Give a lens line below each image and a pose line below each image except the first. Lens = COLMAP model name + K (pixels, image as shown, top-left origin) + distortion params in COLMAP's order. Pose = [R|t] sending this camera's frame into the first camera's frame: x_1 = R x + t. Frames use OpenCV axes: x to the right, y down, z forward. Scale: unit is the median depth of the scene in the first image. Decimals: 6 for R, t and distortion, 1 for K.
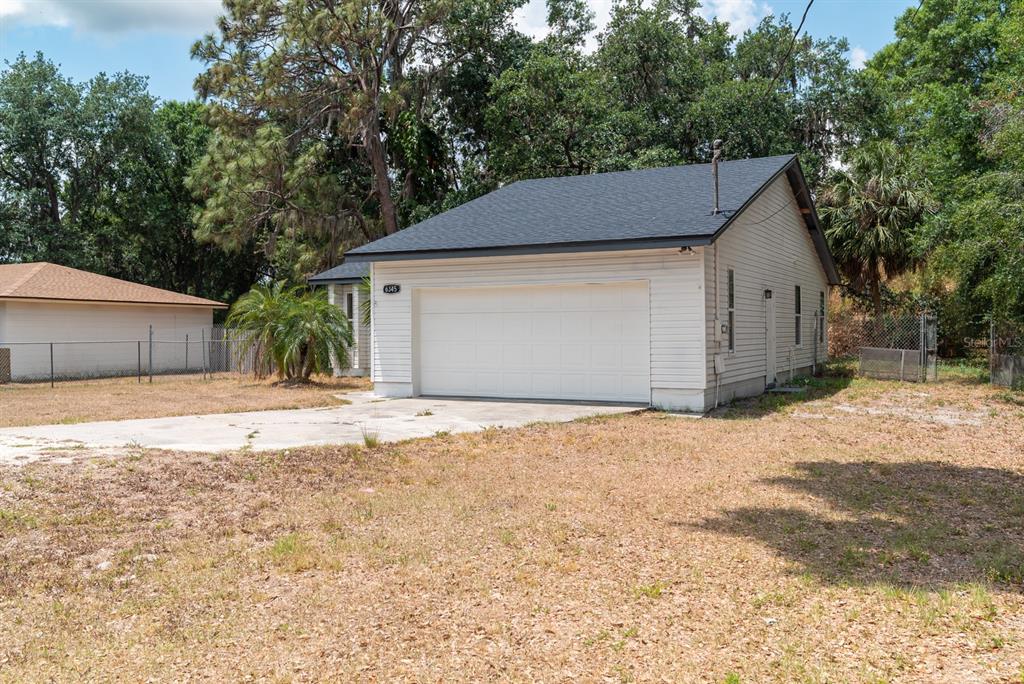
lens RADIAL K [[924.3, 0, 515.0], [0, 924.3, 338.5], [0, 0, 1]] dist [0.003097, 0.018098]
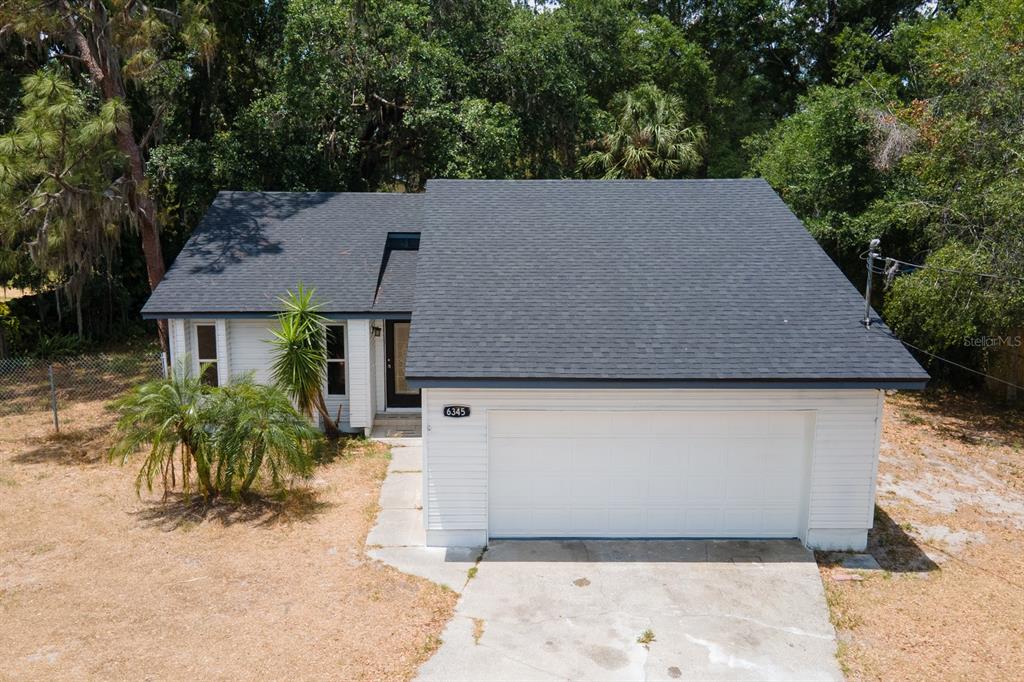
lens RADIAL K [[917.0, 0, 504.4], [0, 917.0, 356.3], [0, 0, 1]] dist [0.000419, 0.070613]
pose [[0.878274, -0.084411, 0.470649, -0.436792], [-0.010692, 0.980582, 0.195820, -0.238413], [-0.478039, -0.177016, 0.860316, 0.358900]]
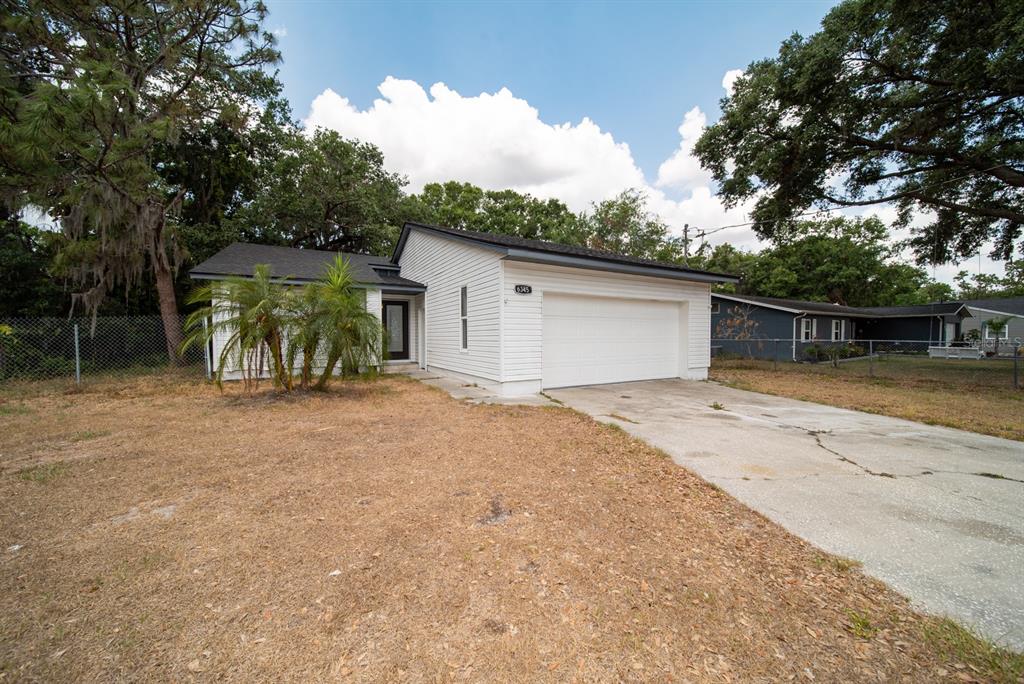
lens RADIAL K [[362.4, 0, 515.7], [0, 362.4, 346.5], [0, 0, 1]] dist [-0.002609, -0.000133]
pose [[0.556067, -0.018712, 0.830927, -0.468260], [0.006617, 0.999815, 0.018088, 0.002042], [-0.831111, -0.004560, 0.556088, 0.778625]]
